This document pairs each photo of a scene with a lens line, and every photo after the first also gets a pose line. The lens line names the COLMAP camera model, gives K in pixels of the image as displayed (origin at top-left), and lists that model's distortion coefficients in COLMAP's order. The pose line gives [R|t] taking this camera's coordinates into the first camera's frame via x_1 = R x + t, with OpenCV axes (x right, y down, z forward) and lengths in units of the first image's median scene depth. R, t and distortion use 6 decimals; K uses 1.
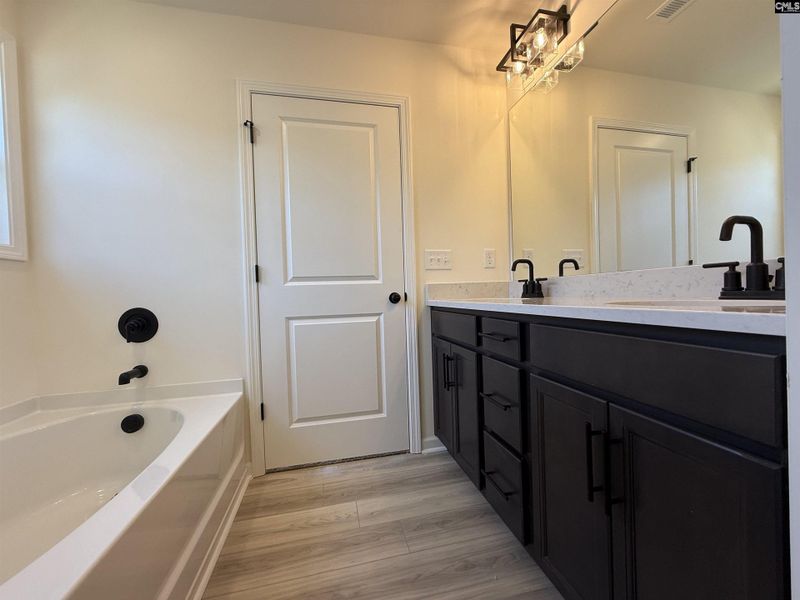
lens RADIAL K [[318.5, 0, 398.4], [0, 318.5, 299.6], [0, 0, 1]] dist [-0.000499, -0.000134]
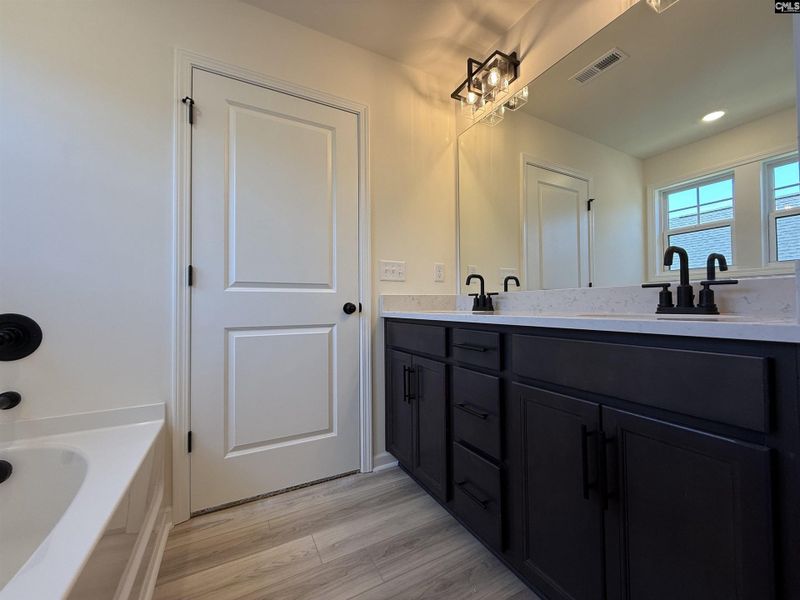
lens RADIAL K [[318.5, 0, 398.4], [0, 318.5, 299.6], [0, 0, 1]] dist [-0.000499, -0.000134]
pose [[0.964787, 0.028822, 0.261447, -0.130944], [-0.018199, 0.998911, -0.042964, 0.007742], [-0.262401, 0.036693, 0.964261, 0.044110]]
